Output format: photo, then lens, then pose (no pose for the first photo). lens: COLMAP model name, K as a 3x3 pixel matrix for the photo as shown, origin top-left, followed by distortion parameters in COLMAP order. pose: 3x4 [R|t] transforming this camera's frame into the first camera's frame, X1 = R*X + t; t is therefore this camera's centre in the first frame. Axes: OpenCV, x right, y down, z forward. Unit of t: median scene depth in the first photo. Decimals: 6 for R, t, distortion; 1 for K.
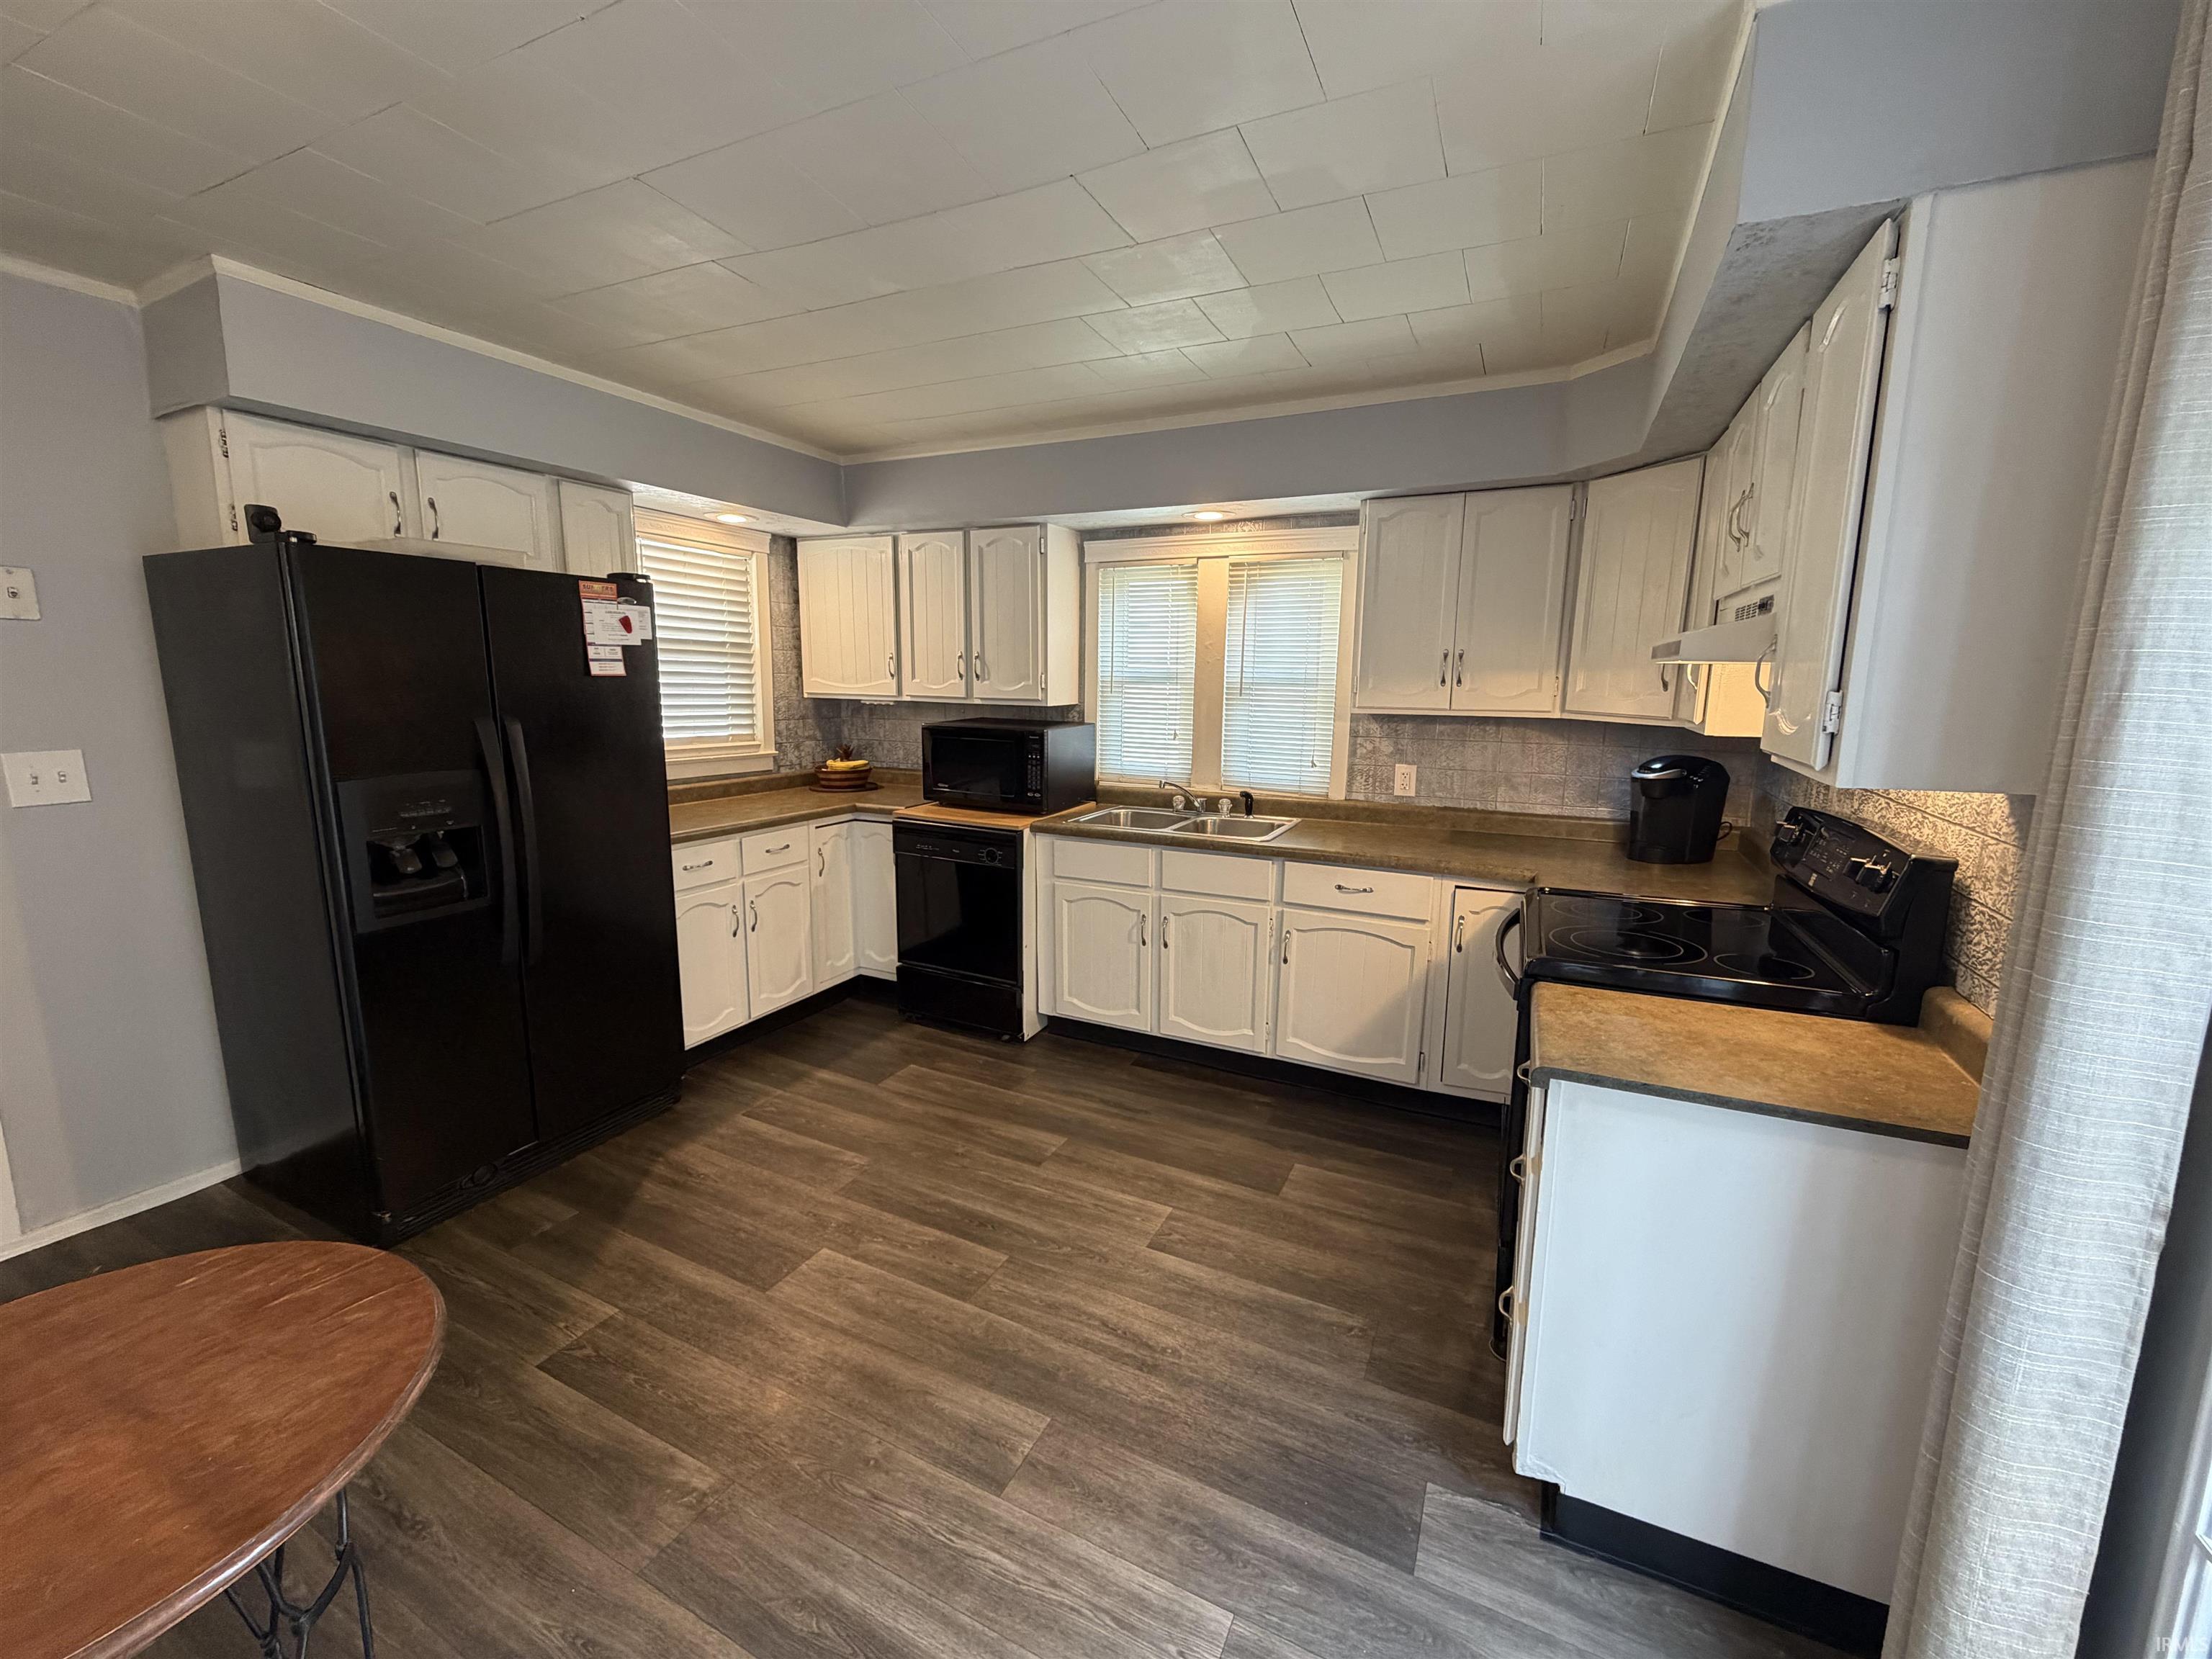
lens RADIAL K [[883.2, 0, 1093.8], [0, 883.2, 828.0], [0, 0, 1]] dist [-0.001689, 0.000660]
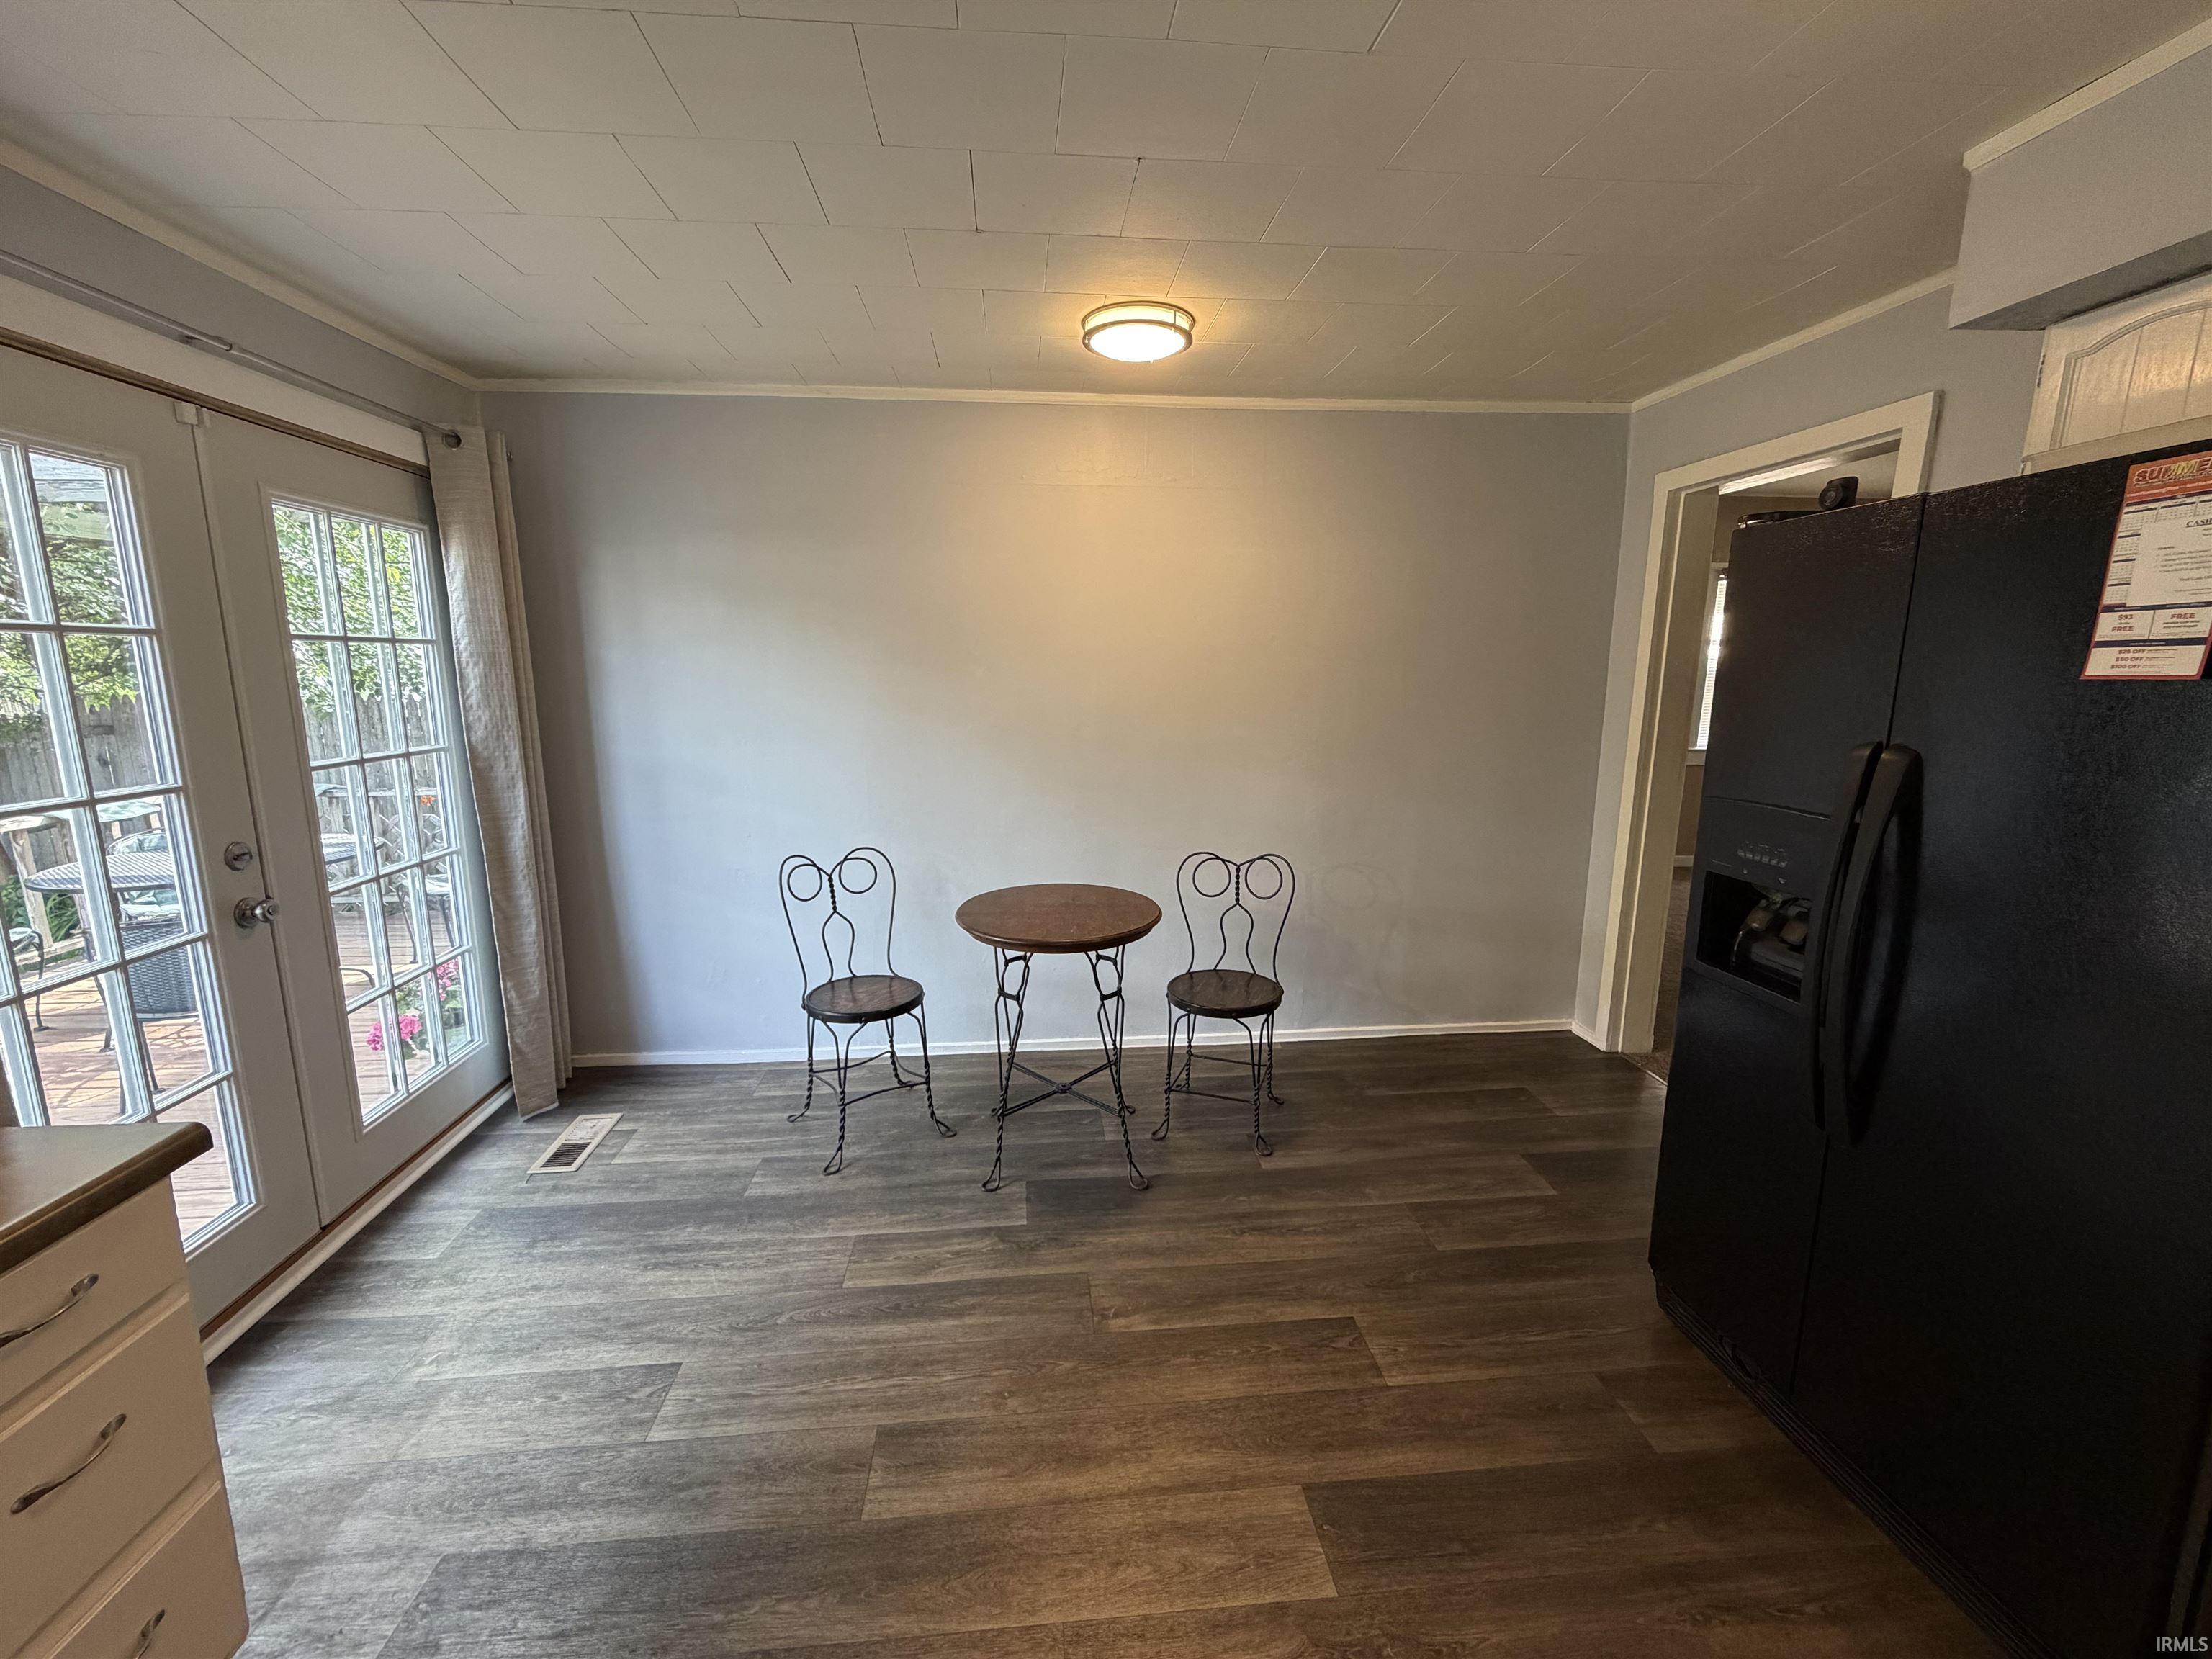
lens RADIAL K [[883.2, 0, 1097.8], [0, 883.2, 834.2], [0, 0, 1]] dist [-0.001689, 0.000660]
pose [[-0.852970, 0.080071, -0.515782, 0.090699], [-0.099566, 0.945058, 0.311370, -0.162882], [0.512376, 0.316944, -0.798134, 0.977219]]
